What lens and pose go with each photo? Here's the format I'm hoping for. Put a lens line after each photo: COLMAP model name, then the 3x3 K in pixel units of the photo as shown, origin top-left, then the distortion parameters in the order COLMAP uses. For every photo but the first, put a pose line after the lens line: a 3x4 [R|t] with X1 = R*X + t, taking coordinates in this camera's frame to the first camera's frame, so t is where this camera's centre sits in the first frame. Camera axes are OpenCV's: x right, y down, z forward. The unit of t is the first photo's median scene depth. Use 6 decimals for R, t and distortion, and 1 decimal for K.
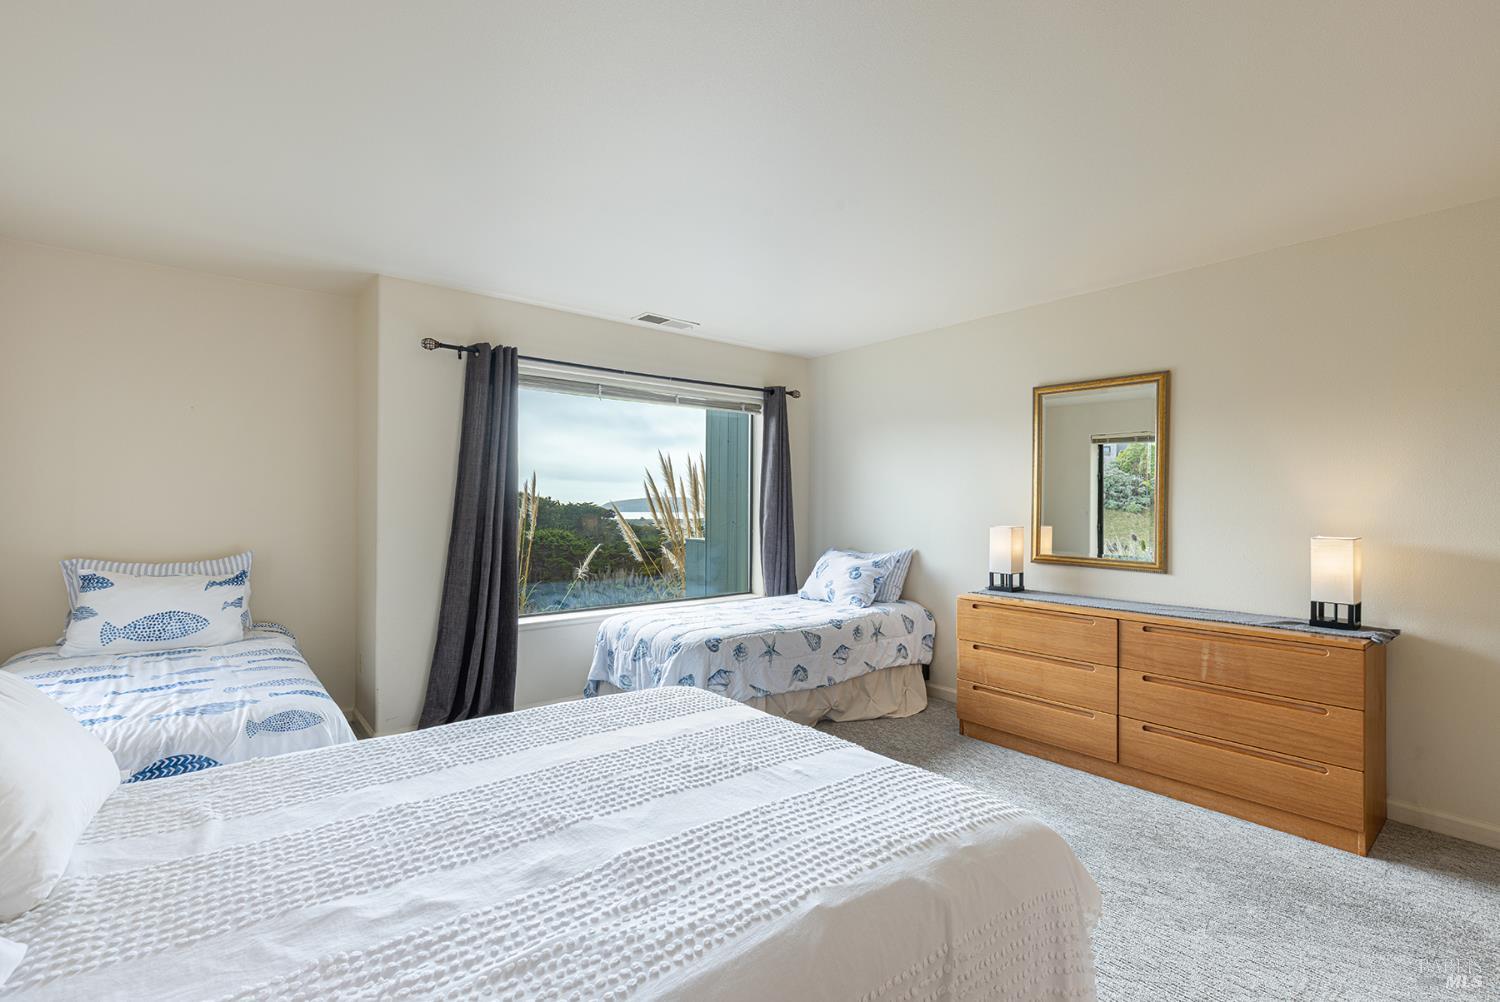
lens RADIAL K [[679.7, 0, 759.4], [0, 679.7, 501.4], [0, 0, 1]] dist [0.001947, -0.000252]
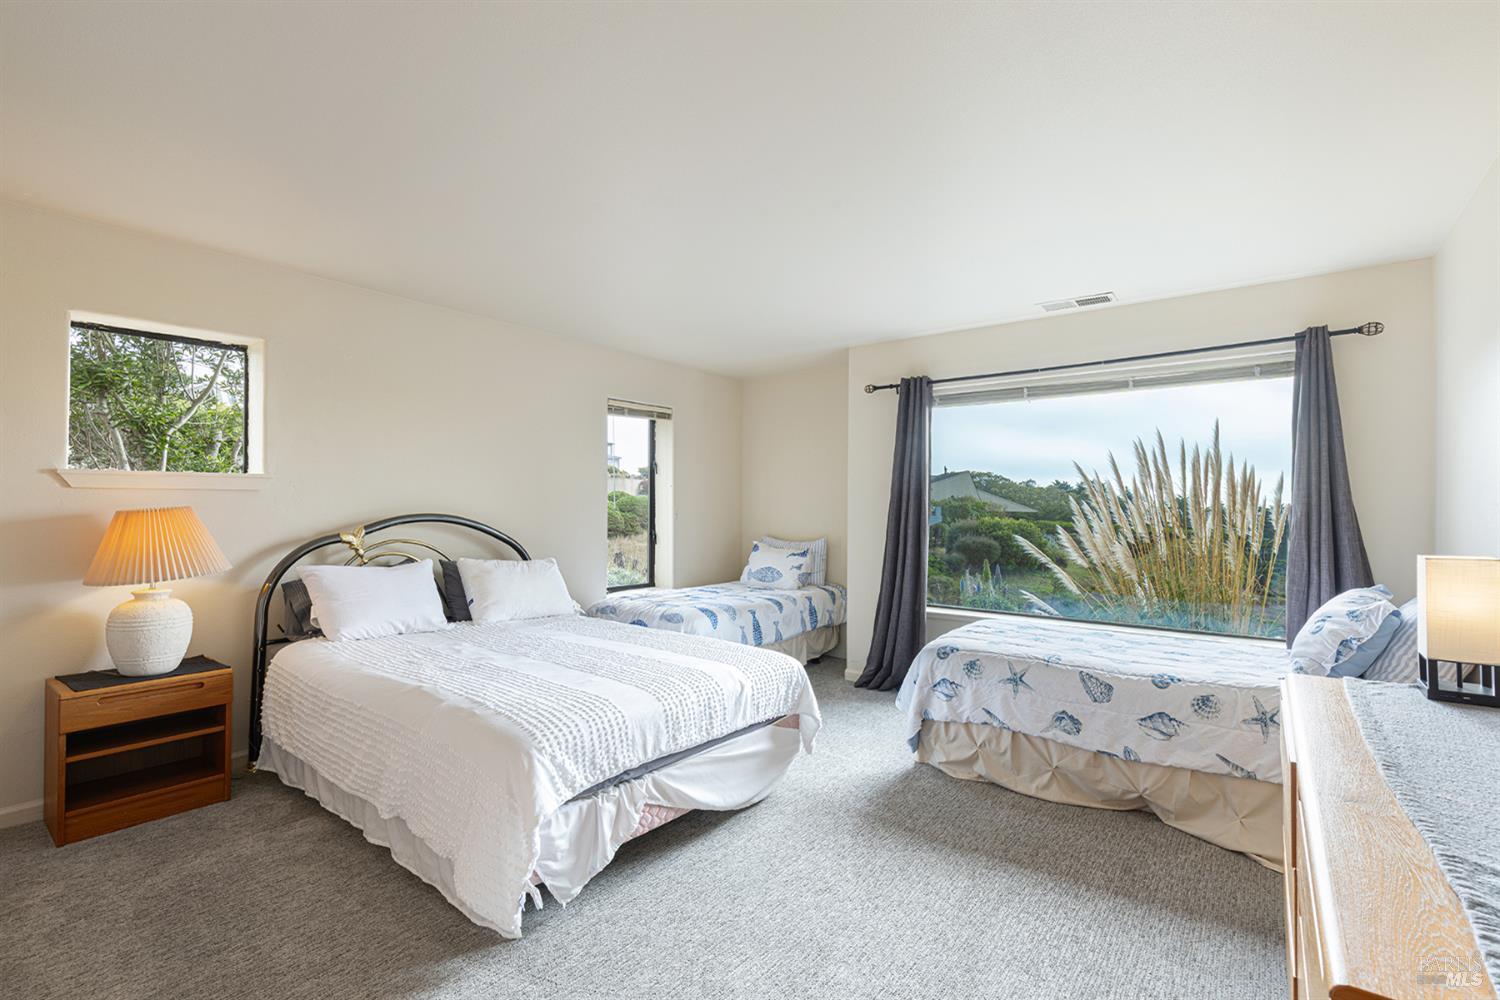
lens RADIAL K [[679.7, 0, 754.2], [0, 679.7, 496.1], [0, 0, 1]] dist [0.001947, -0.000252]
pose [[0.224435, -0.018381, -0.974316, 0.832466], [-0.001919, 0.999812, -0.019304, 0.007199], [0.974487, 0.006202, 0.224358, 0.518810]]
